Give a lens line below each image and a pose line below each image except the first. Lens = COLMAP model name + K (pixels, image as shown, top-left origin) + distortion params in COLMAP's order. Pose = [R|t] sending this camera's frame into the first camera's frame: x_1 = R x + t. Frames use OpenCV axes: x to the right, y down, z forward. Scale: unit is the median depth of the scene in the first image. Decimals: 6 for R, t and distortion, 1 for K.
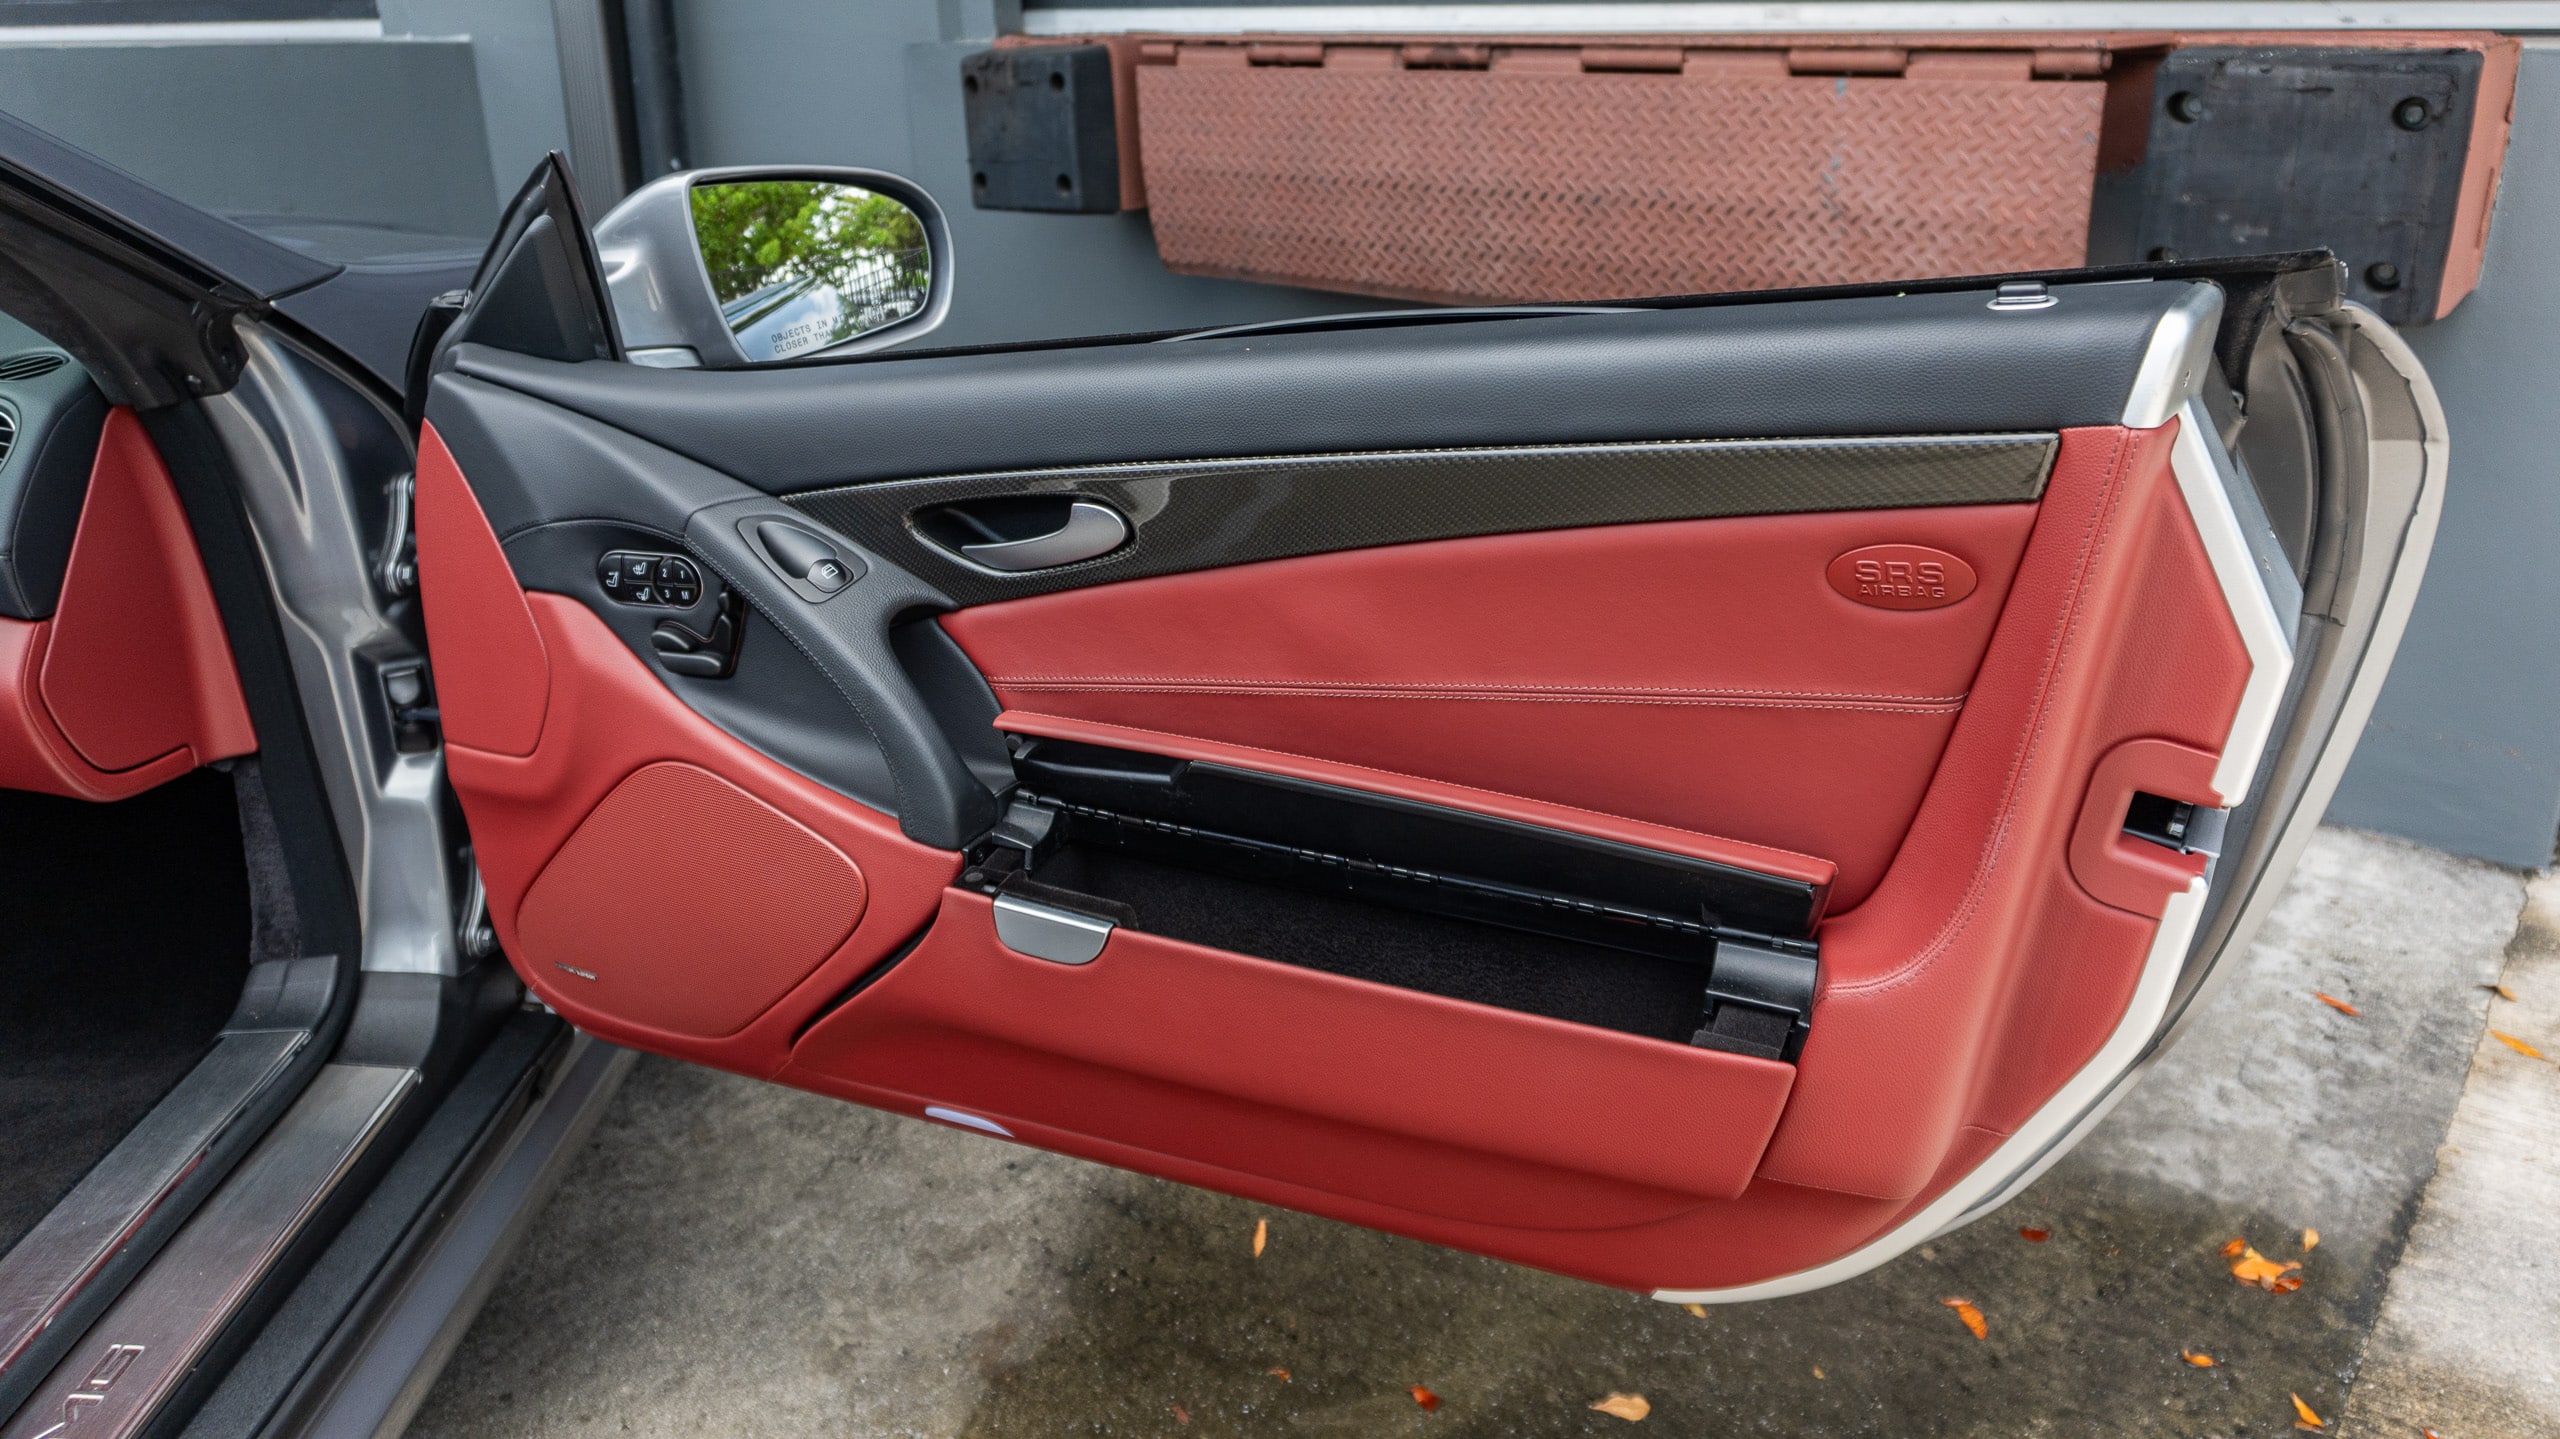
lens RADIAL K [[1850.7, 0, 1284.3], [0, 1850.7, 573.1], [0, 0, 1]] dist [-0.001480, -0.040593]
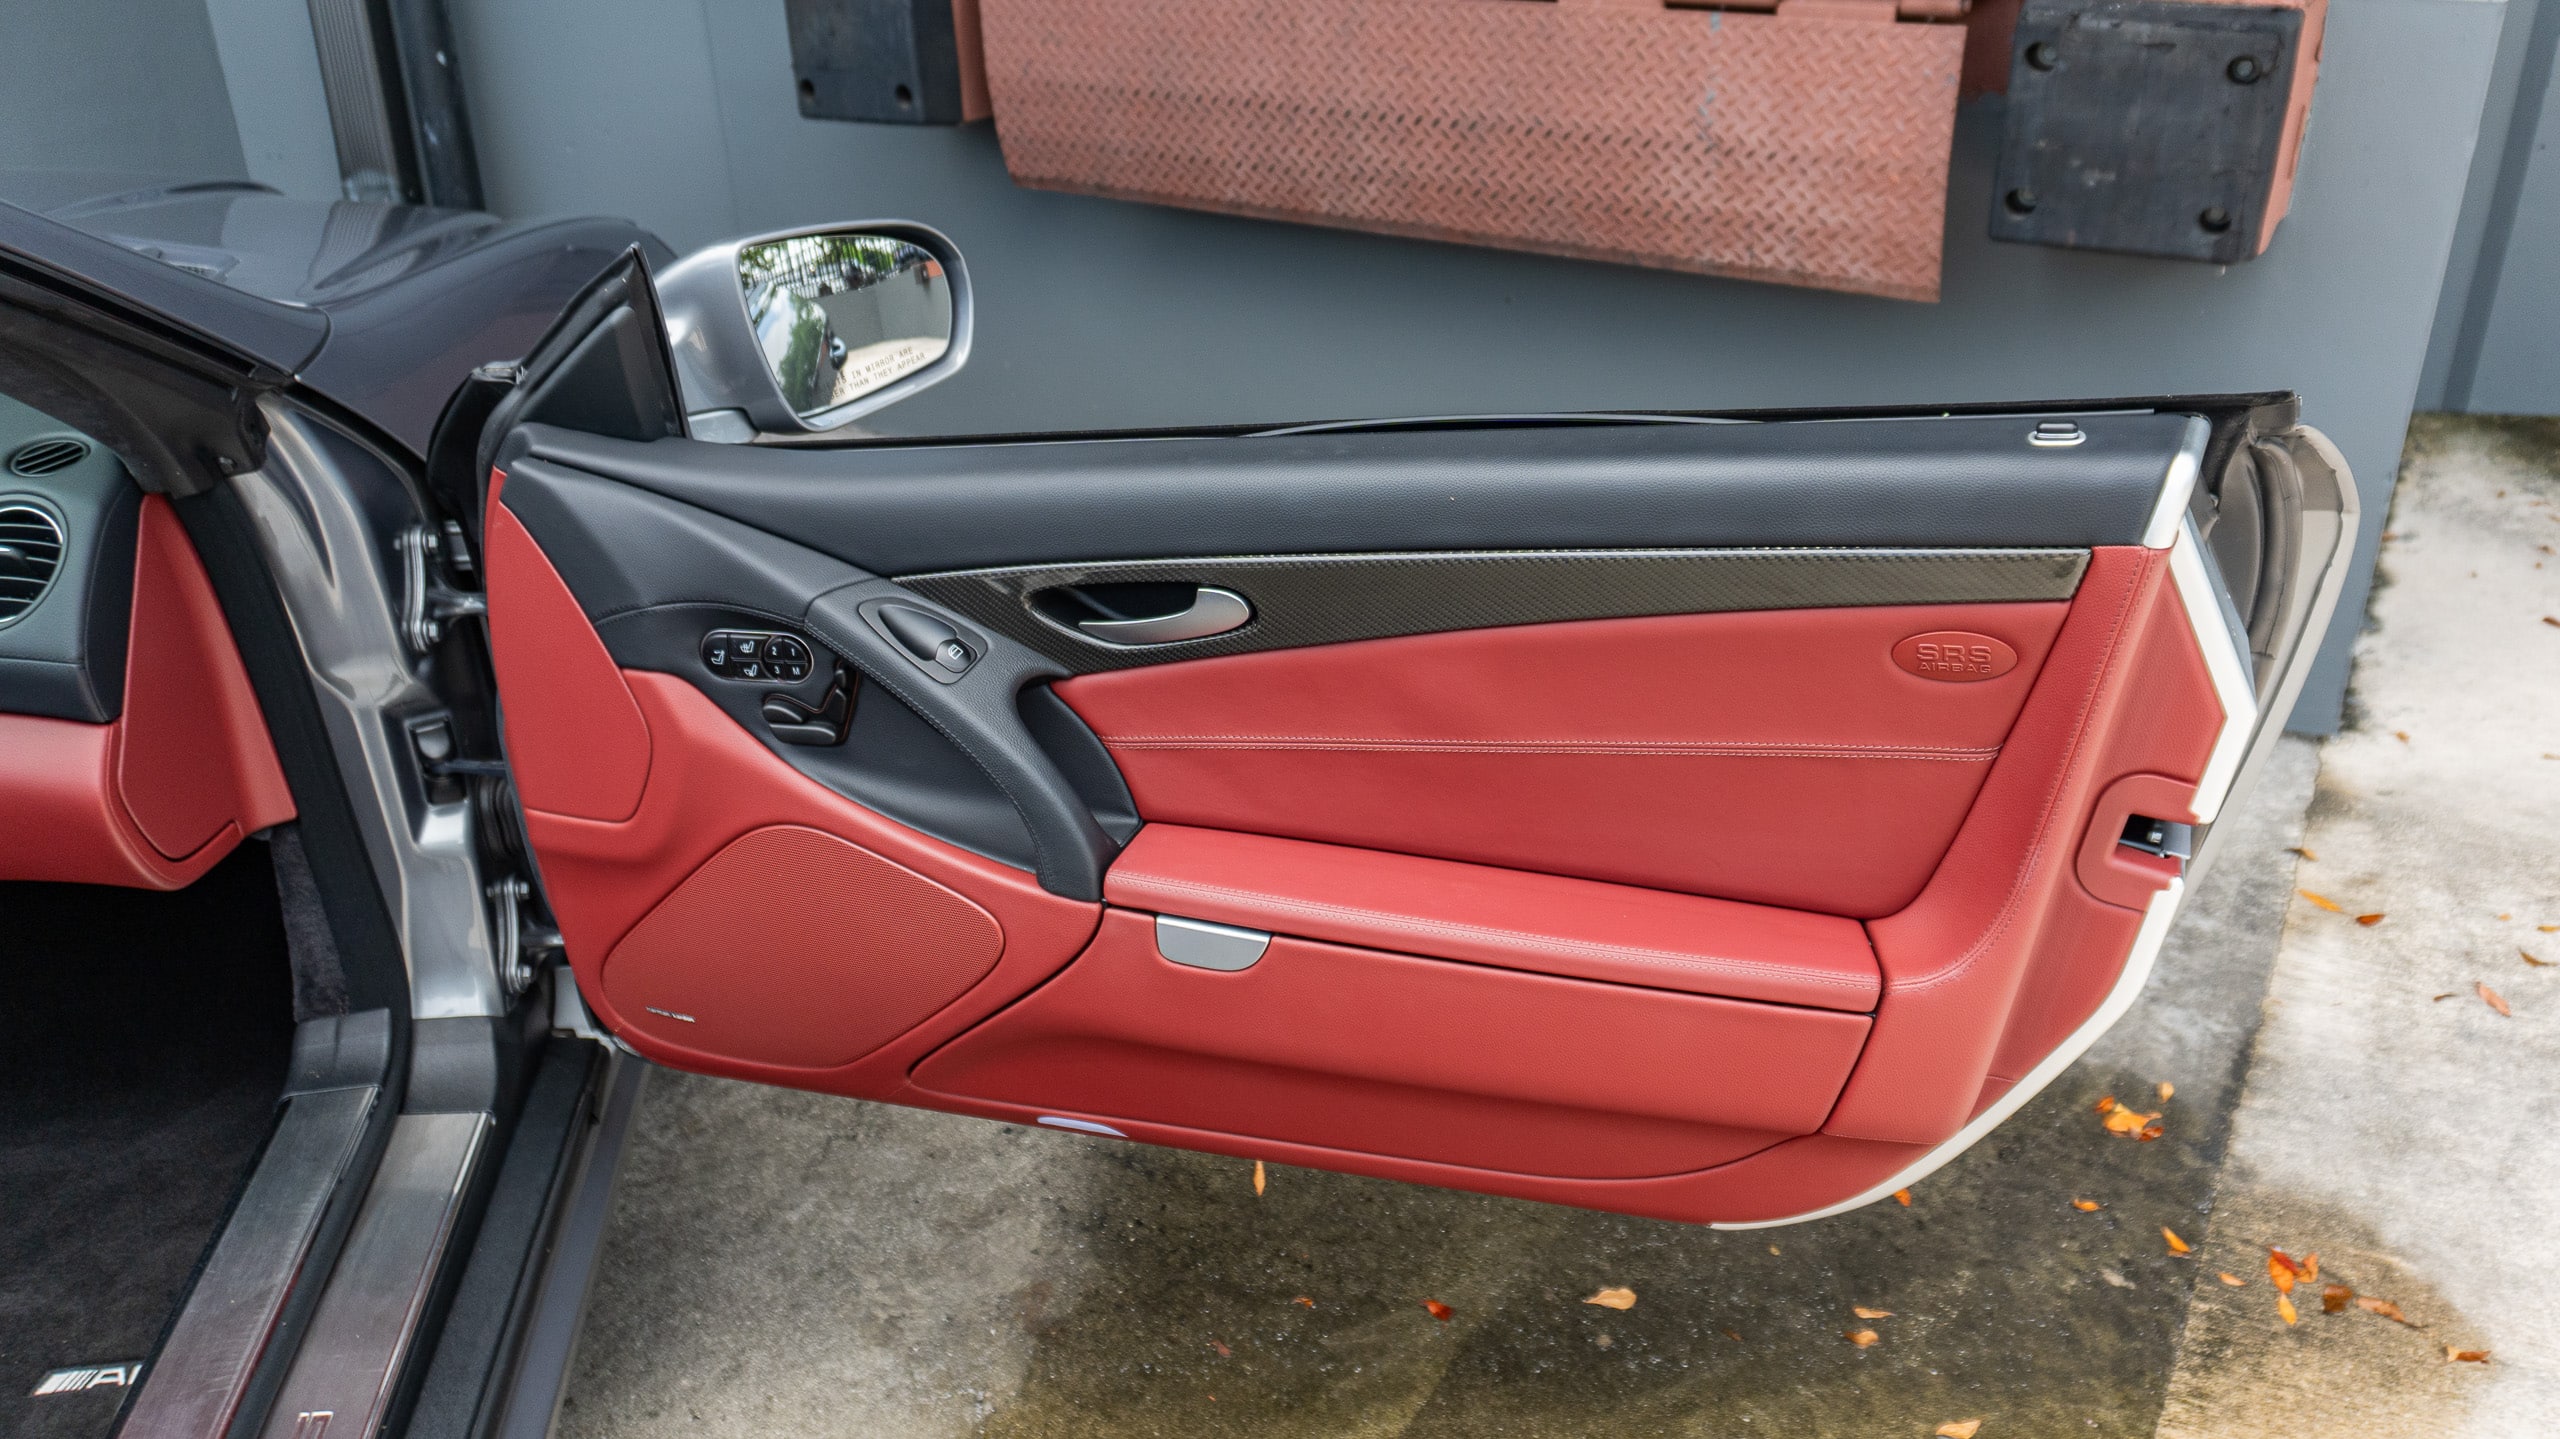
lens RADIAL K [[1940.3, 0, 1361.3], [0, 1940.3, 618.3], [0, 0, 1]] dist [0.010919, -0.093531]
pose [[0.986749, -0.052094, 0.153666, -0.103509], [0.036603, 0.994114, 0.101966, -0.070366], [-0.158073, -0.094991, 0.982848, -0.079650]]
